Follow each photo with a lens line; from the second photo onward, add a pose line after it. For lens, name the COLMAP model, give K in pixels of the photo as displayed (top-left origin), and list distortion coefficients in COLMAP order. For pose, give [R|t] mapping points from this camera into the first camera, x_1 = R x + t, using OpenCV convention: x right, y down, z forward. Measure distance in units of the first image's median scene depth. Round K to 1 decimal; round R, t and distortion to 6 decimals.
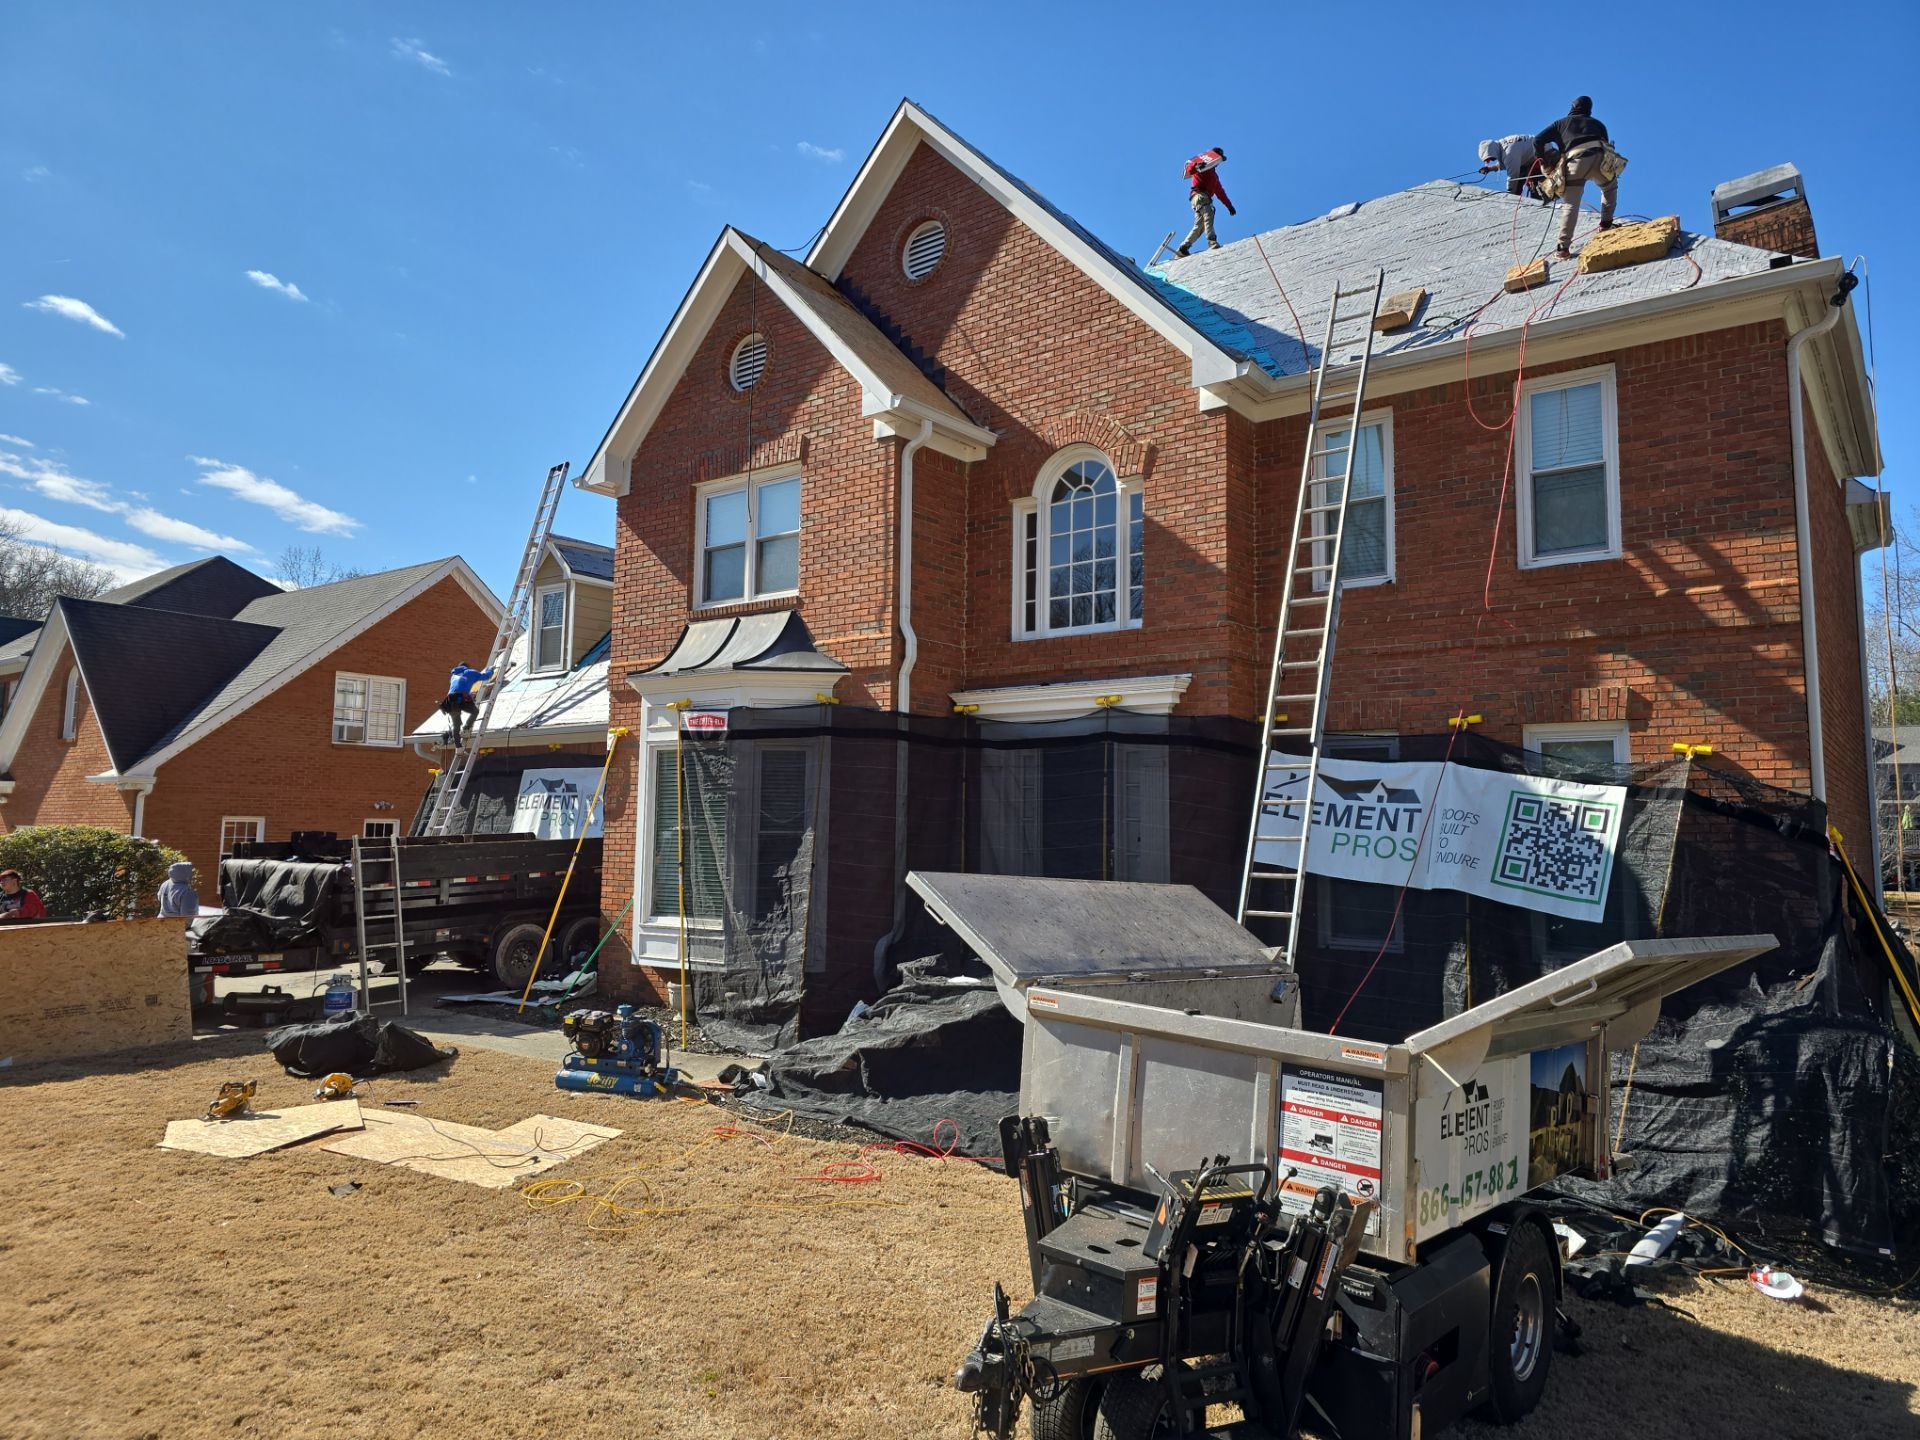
lens RADIAL K [[1289.1, 0, 955.9], [0, 1289.1, 743.7], [0, 0, 1]] dist [0.066645, -0.072636]
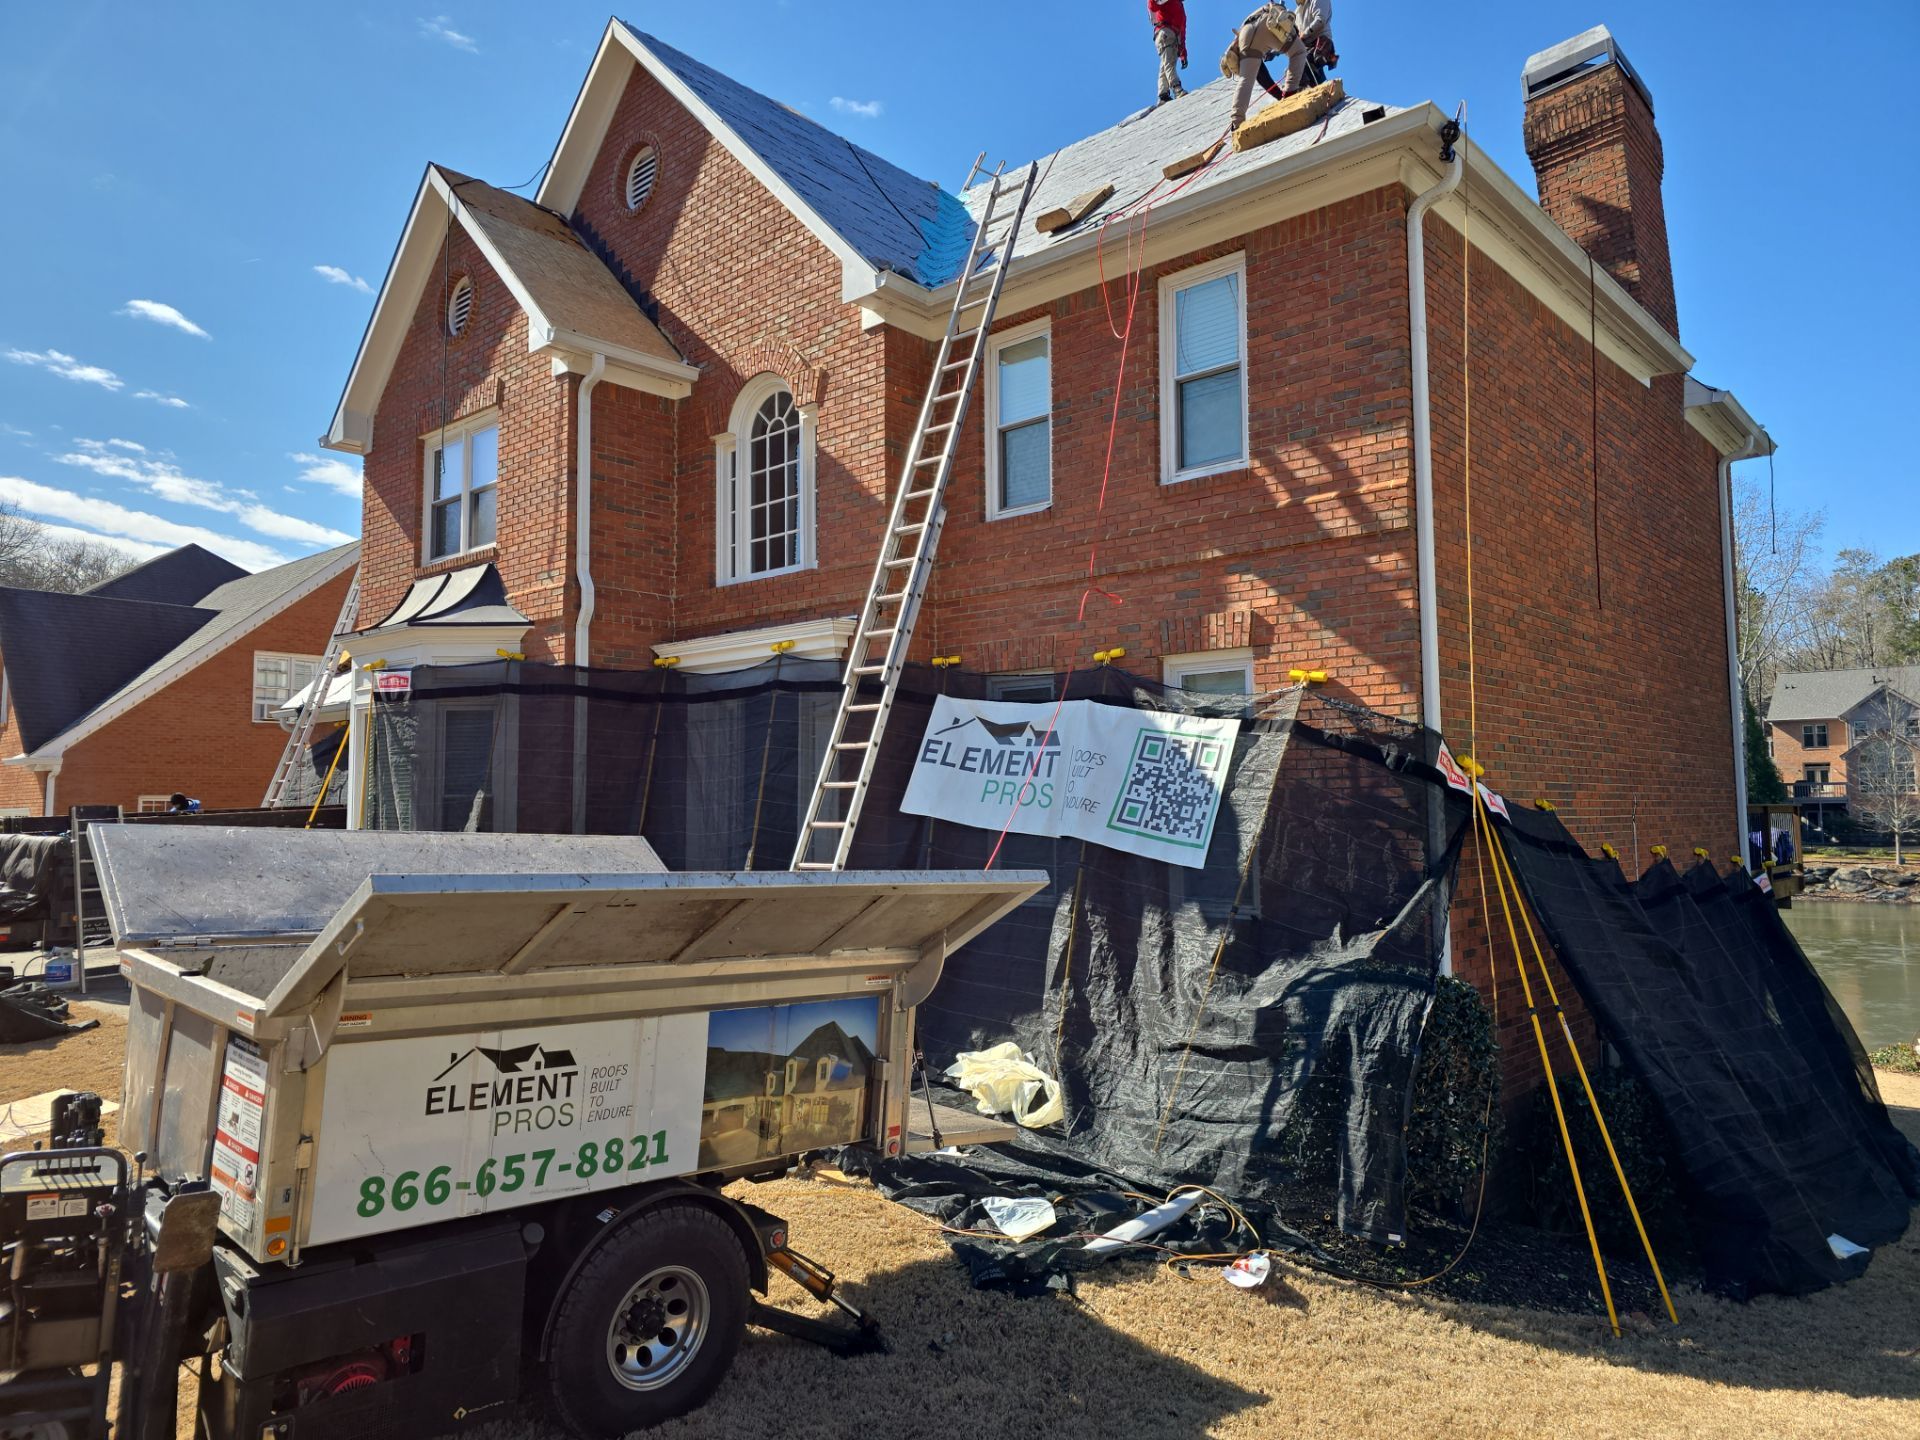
lens RADIAL K [[1289.1, 0, 955.9], [0, 1289.1, 743.7], [0, 0, 1]] dist [0.066645, -0.072636]
pose [[0.996453, -0.024629, -0.080471, 0.342737], [0.026427, 0.999423, 0.021356, 0.022131], [0.079899, -0.023407, 0.996528, 0.079399]]
